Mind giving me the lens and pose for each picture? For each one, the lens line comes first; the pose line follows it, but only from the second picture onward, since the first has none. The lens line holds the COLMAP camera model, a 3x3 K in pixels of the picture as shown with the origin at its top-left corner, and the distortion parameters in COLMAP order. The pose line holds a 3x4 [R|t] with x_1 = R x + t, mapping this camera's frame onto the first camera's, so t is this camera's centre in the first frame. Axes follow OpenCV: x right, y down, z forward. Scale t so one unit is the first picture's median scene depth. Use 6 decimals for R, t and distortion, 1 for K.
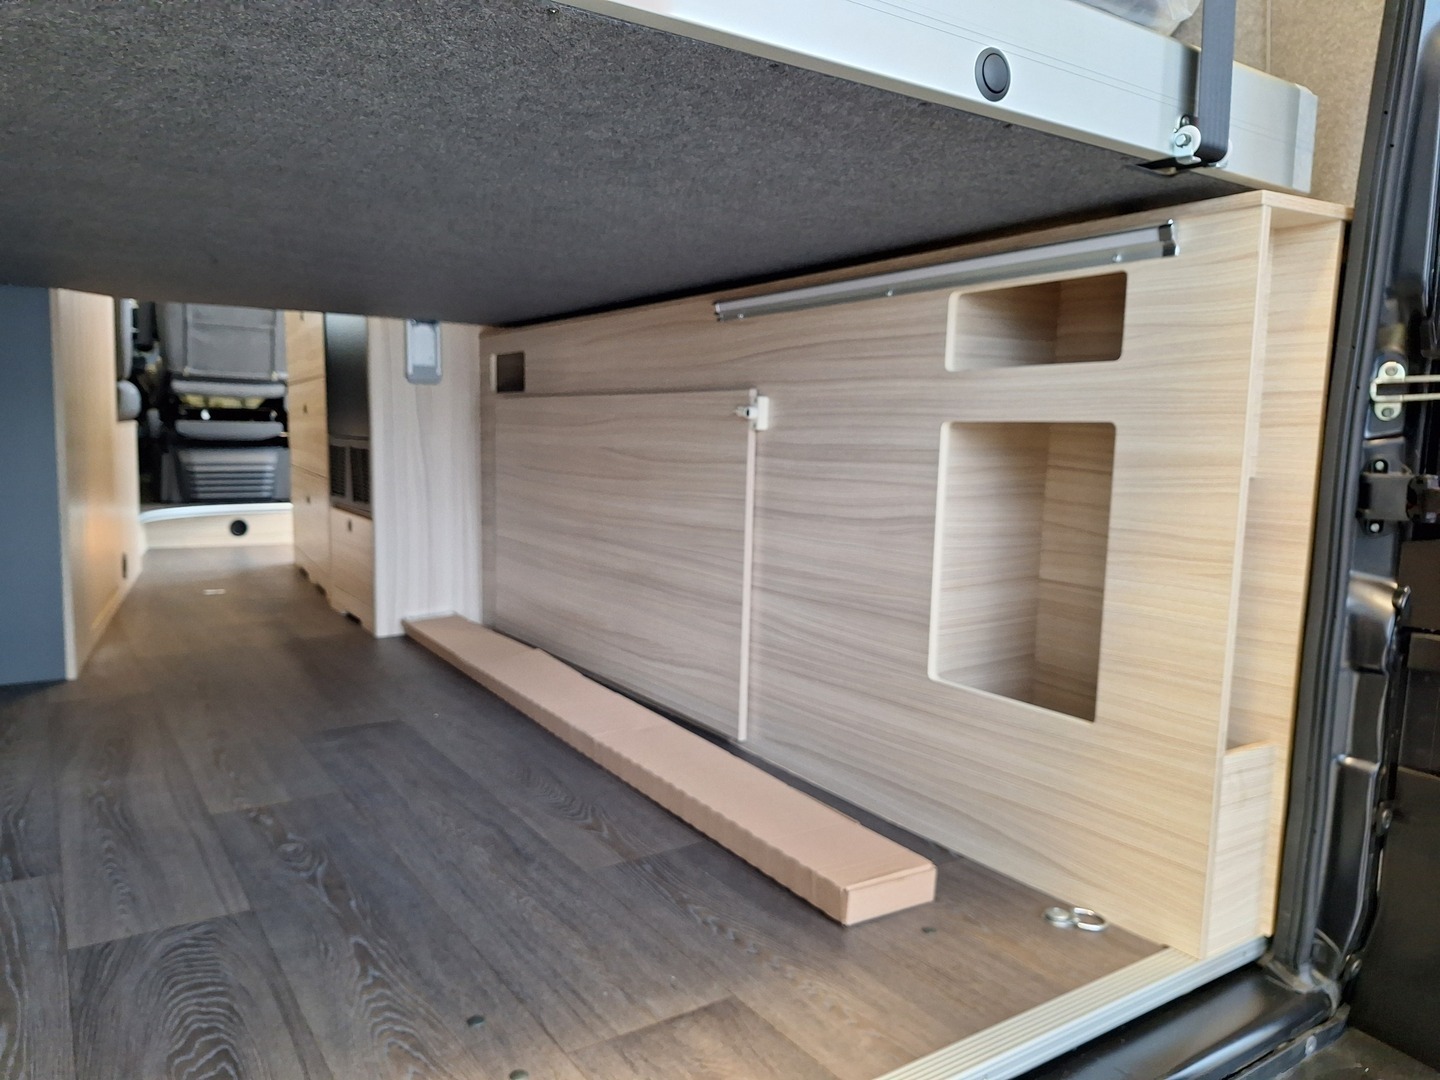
lens RADIAL K [[1024.4, 0, 713.3], [0, 1024.4, 541.1], [0, 0, 1]] dist [0.007992, 0.002277]
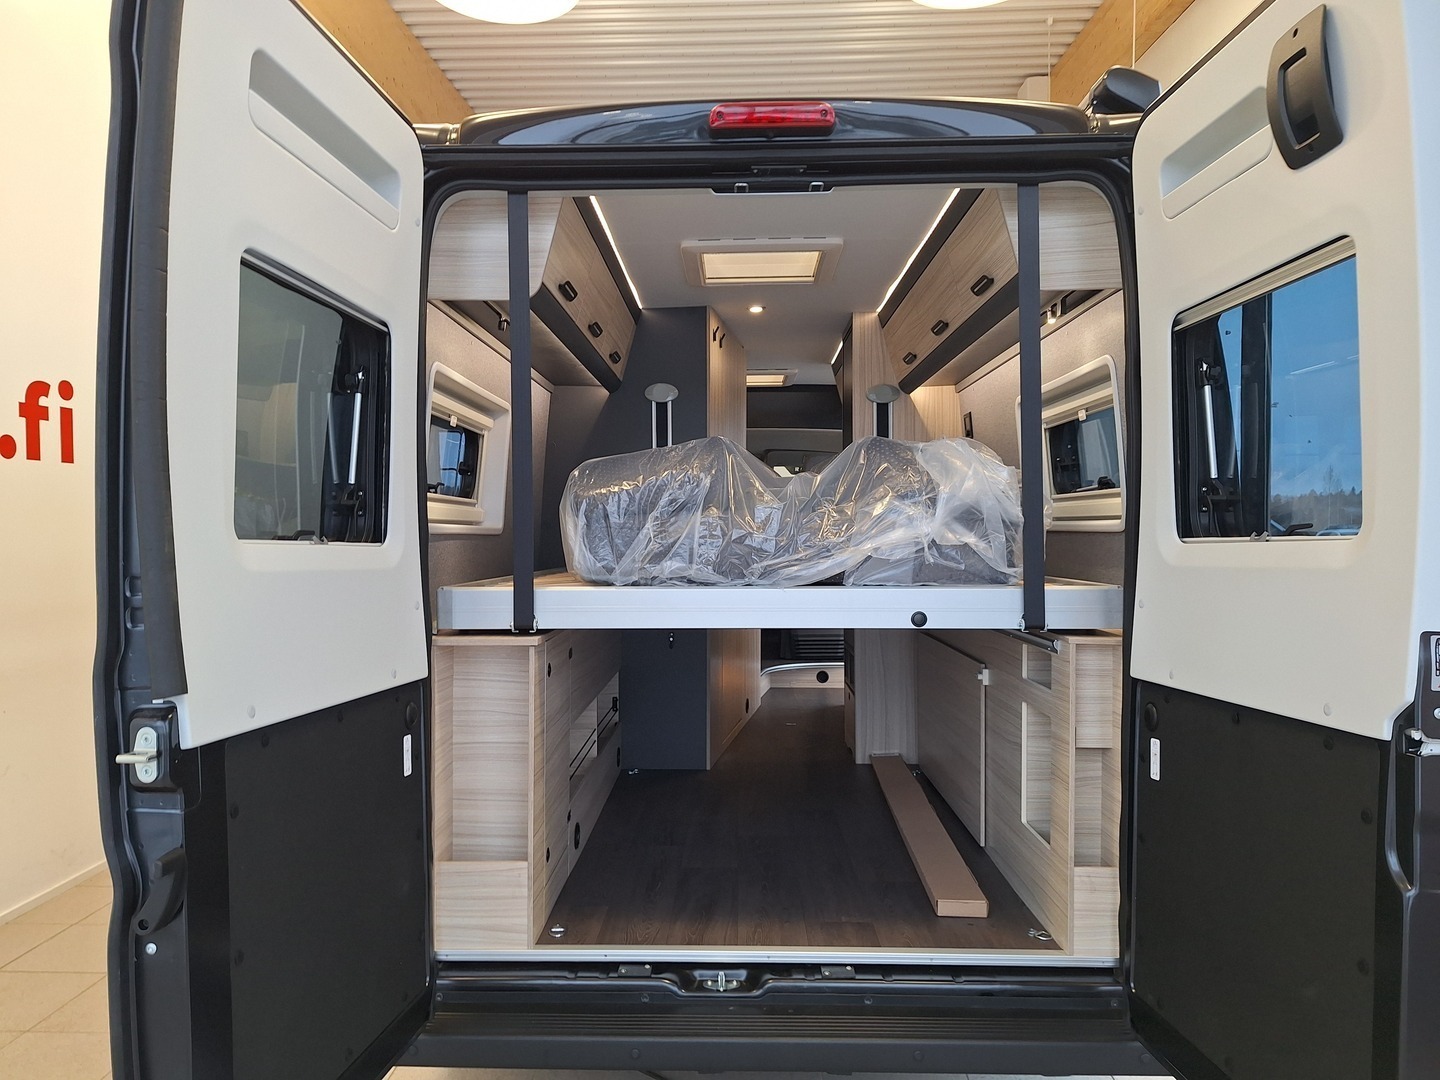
lens RADIAL K [[1024.4, 0, 718.2], [0, 1024.4, 543.4], [0, 0, 1]] dist [0.007992, 0.002277]
pose [[0.817911, -0.011999, -0.575220, 0.697547], [-0.045293, 0.995337, -0.085166, -0.171511], [0.573559, 0.095712, 0.813553, -0.855587]]
